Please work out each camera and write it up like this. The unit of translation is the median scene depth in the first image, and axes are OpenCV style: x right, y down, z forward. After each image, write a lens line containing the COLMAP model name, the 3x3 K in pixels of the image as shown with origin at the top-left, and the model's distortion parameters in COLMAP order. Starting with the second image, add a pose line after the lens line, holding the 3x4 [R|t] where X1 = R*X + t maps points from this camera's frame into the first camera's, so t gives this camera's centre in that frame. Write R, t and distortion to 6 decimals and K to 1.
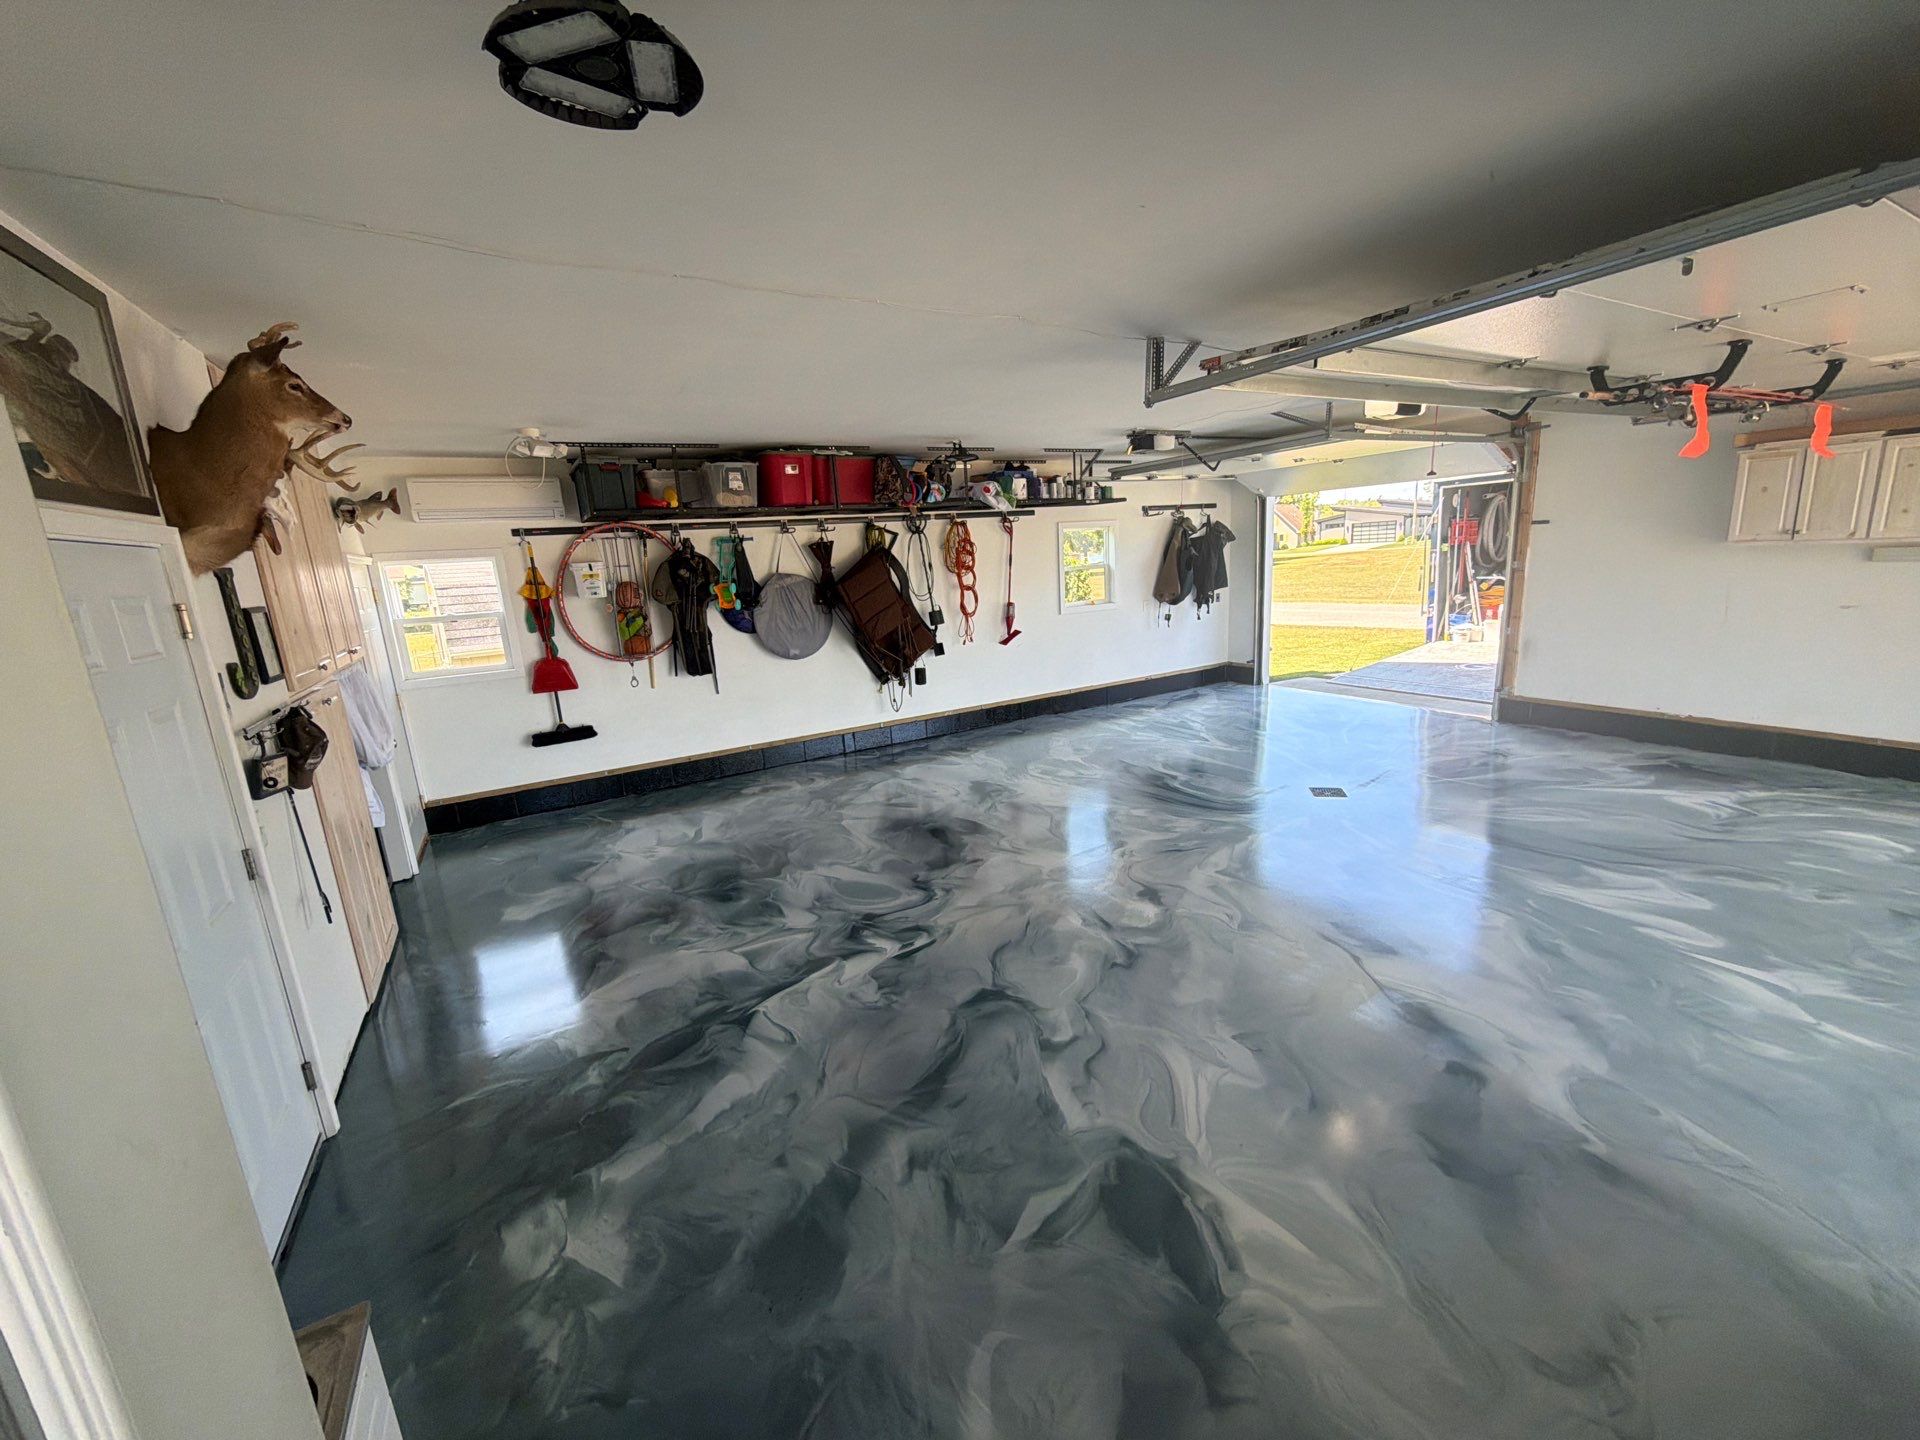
lens RADIAL K [[763.2, 0, 961.9], [0, 763.2, 718.3], [0, 0, 1]] dist [0.001404, -0.000847]
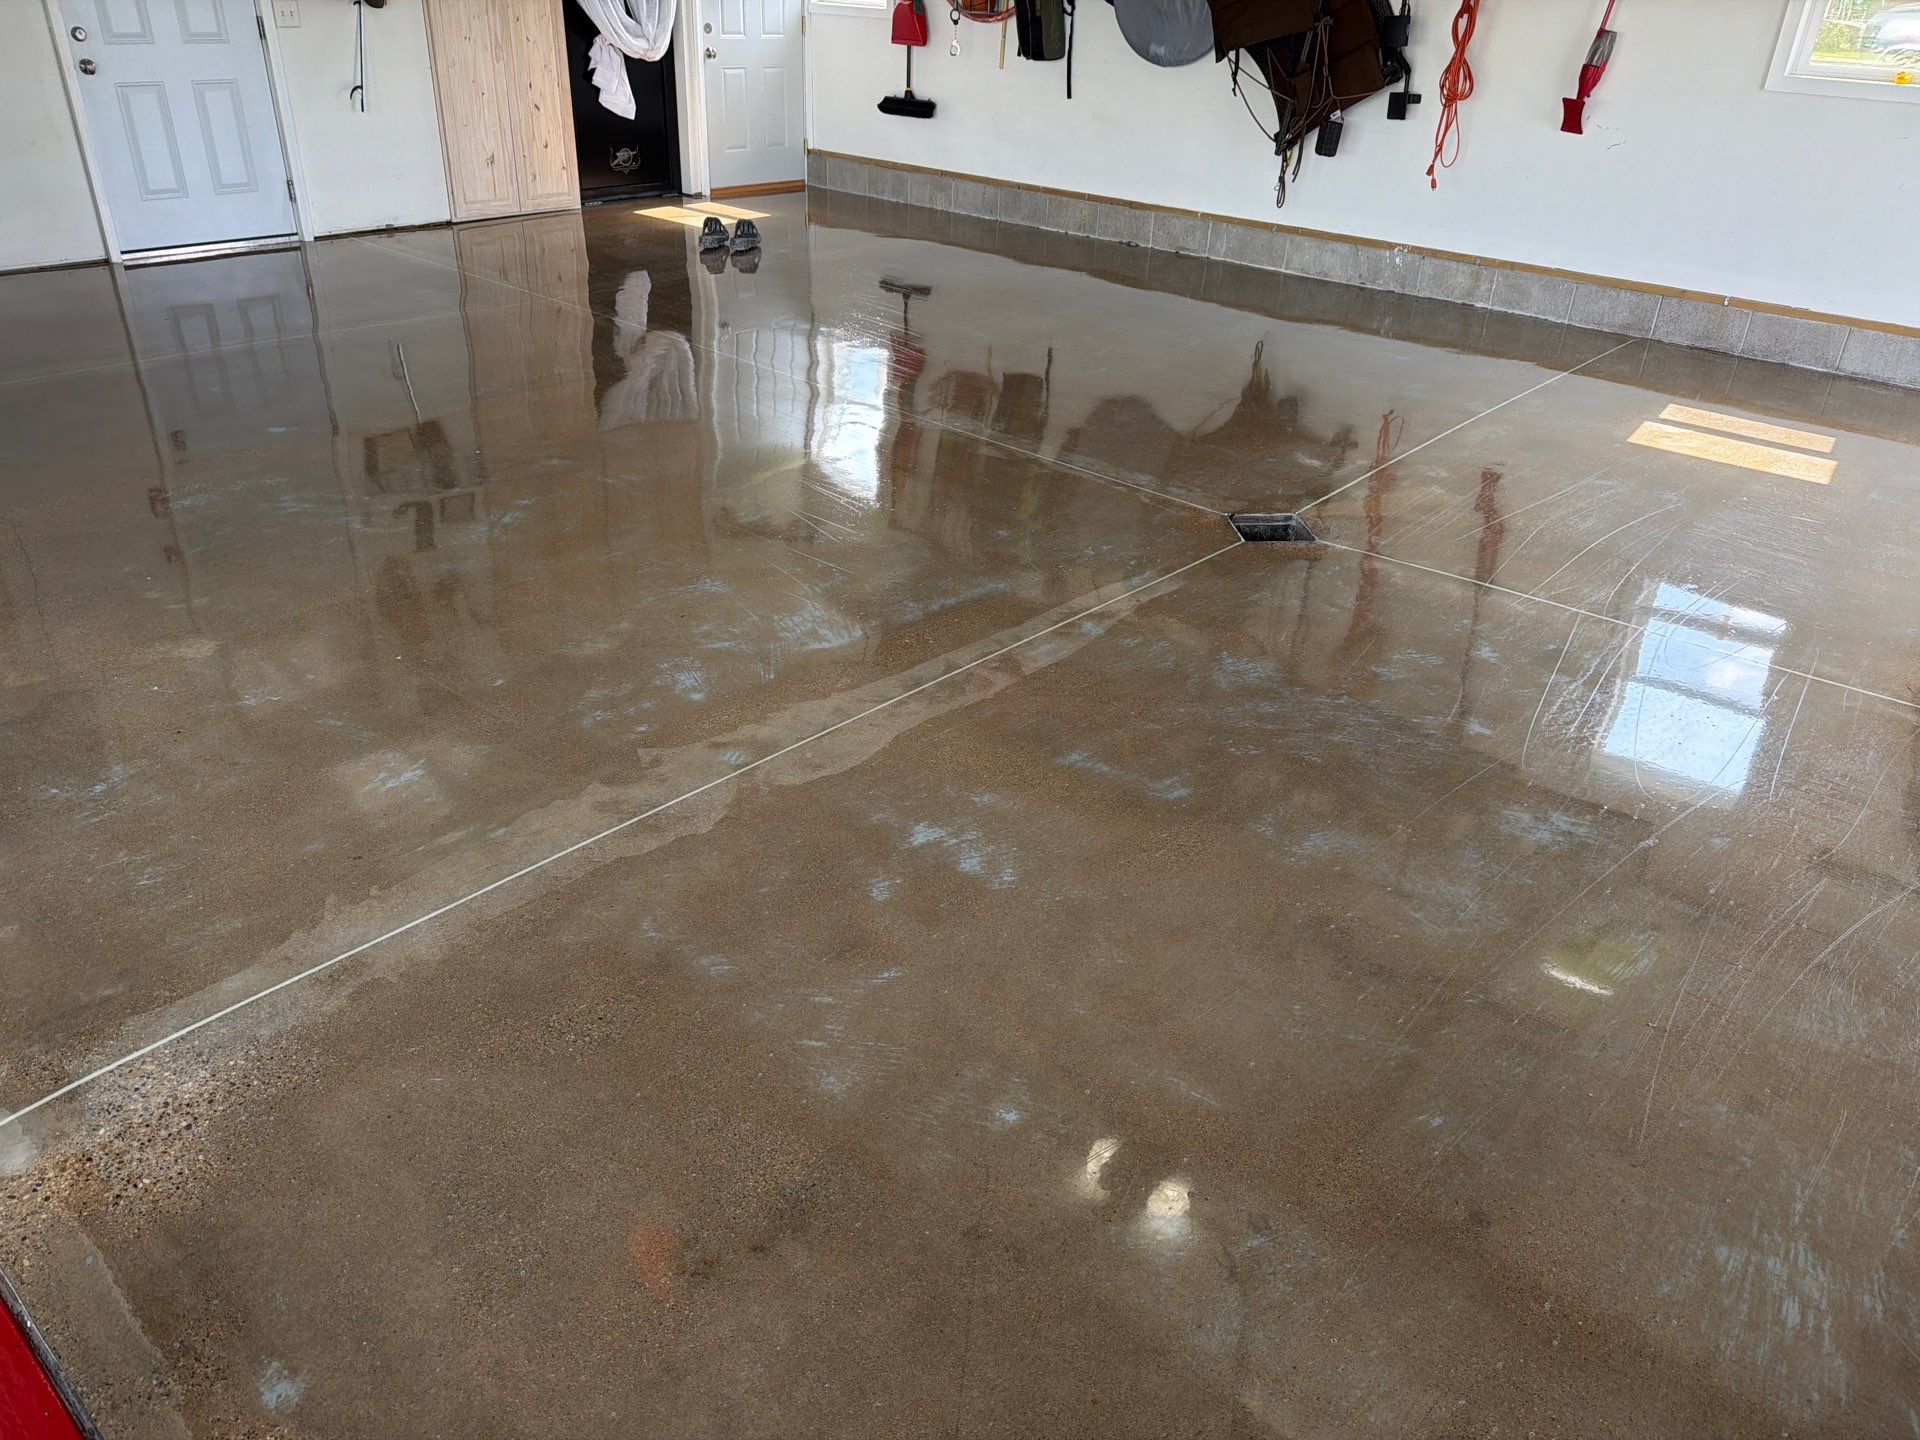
lens RADIAL K [[1359.0, 0, 967.3], [0, 1359.0, 724.3], [0, 0, 1]] dist [0.017035, -0.023749]
pose [[0.320152, 0.524528, -0.788906, 0.989962], [-0.261080, 0.849340, 0.458758, -0.101261], [0.910681, 0.059095, 0.408862, 0.500165]]
